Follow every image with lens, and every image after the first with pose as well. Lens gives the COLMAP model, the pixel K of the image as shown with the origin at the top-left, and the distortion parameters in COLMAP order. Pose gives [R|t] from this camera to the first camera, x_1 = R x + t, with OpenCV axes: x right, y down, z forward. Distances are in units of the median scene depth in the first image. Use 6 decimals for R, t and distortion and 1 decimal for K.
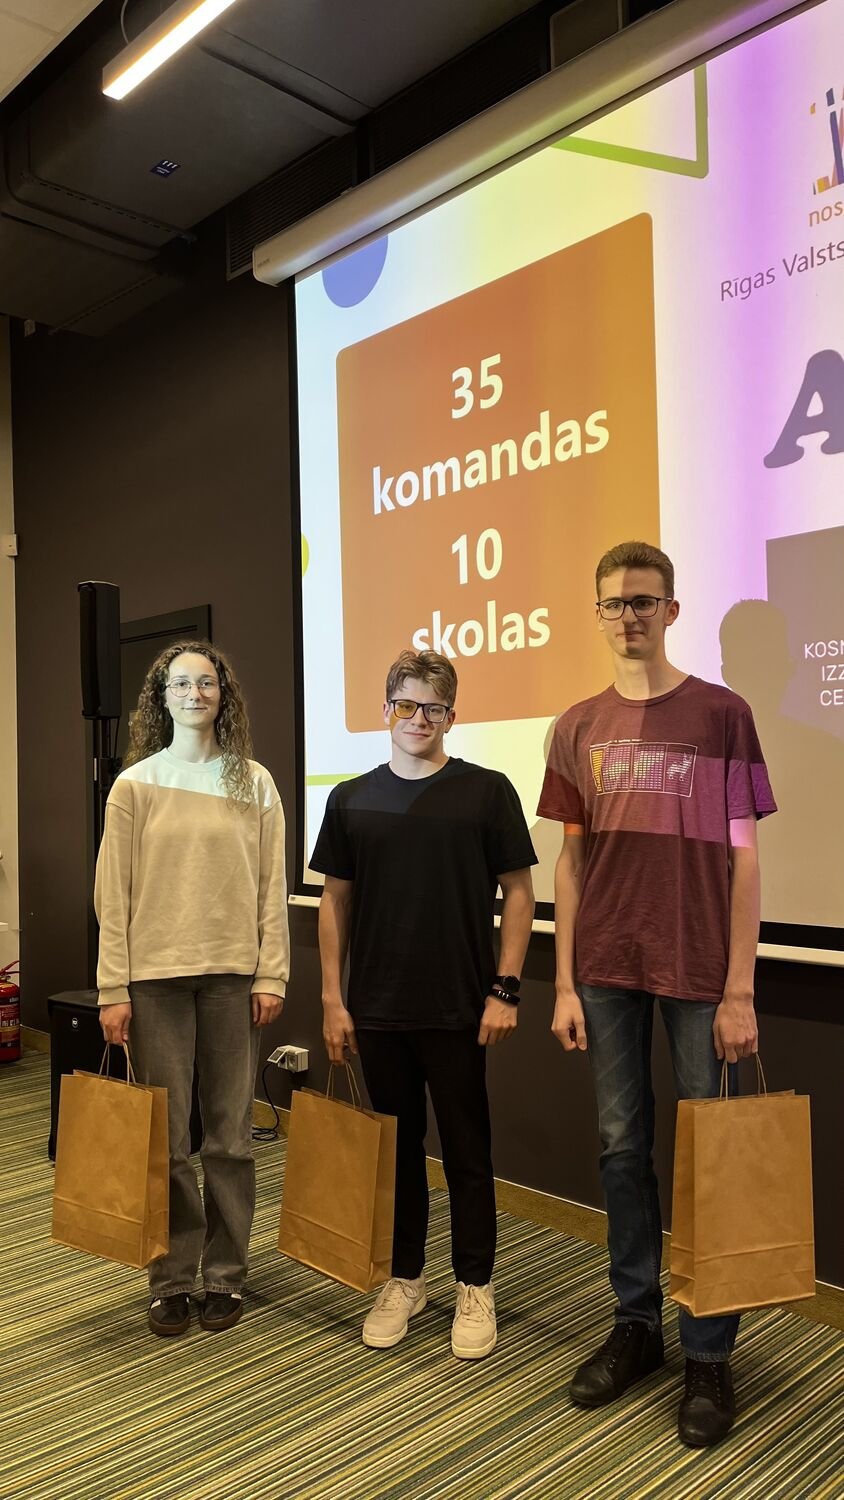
lens RADIAL K [[1149.9, 0, 433.5], [0, 1149.9, 749.3], [0, 0, 1]] dist [0.024451, -0.018266]
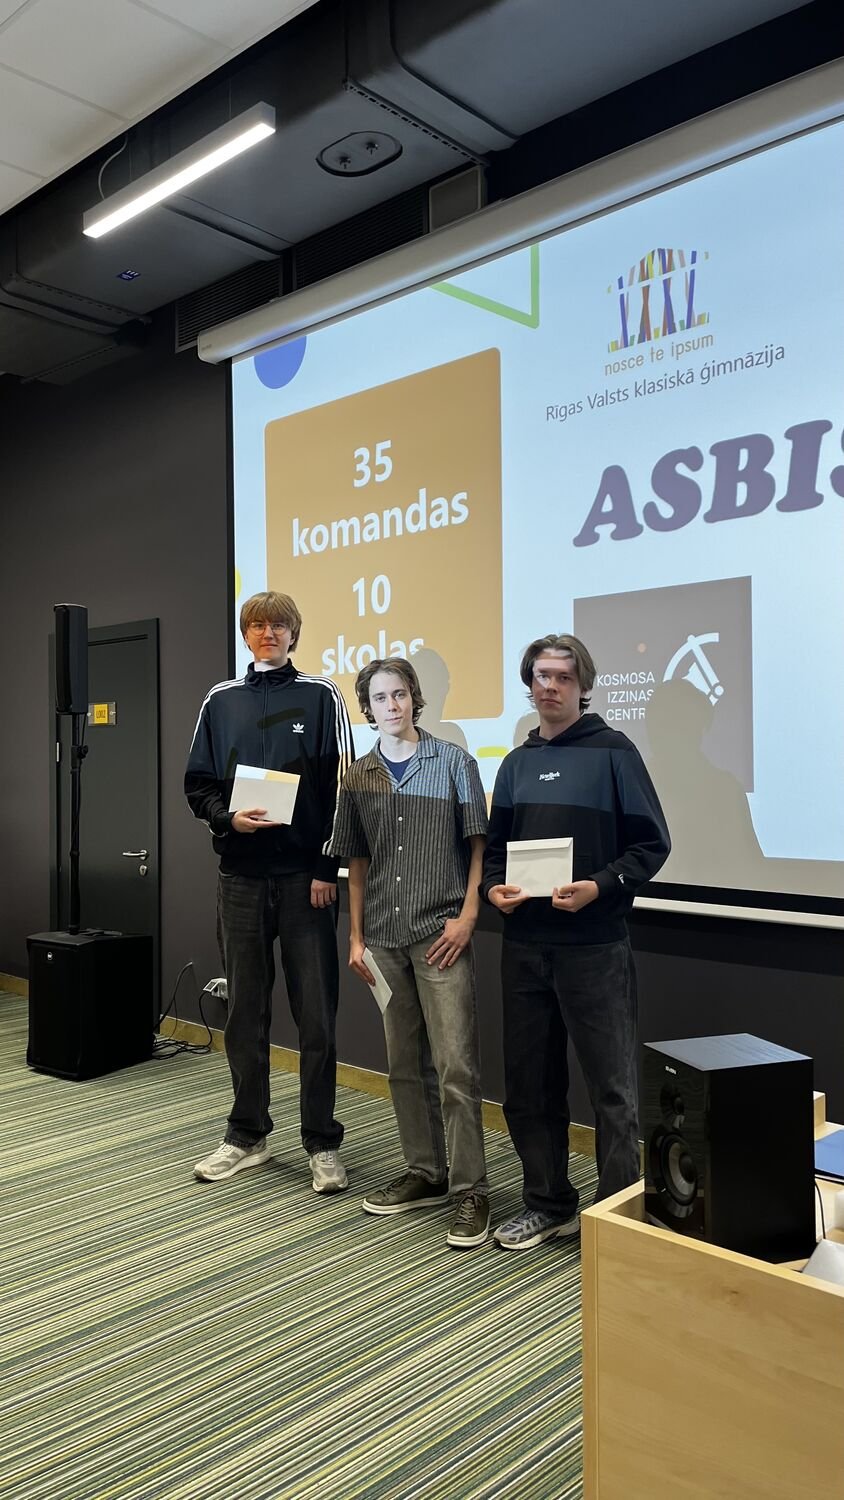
lens RADIAL K [[1149.9, 0, 419.9], [0, 1149.9, 752.8], [0, 0, 1]] dist [0.024451, -0.018266]
pose [[0.998867, 0.012922, 0.045801, 0.034985], [-0.013926, 0.999668, 0.021667, -0.019610], [-0.045506, -0.022280, 0.998716, -0.296723]]
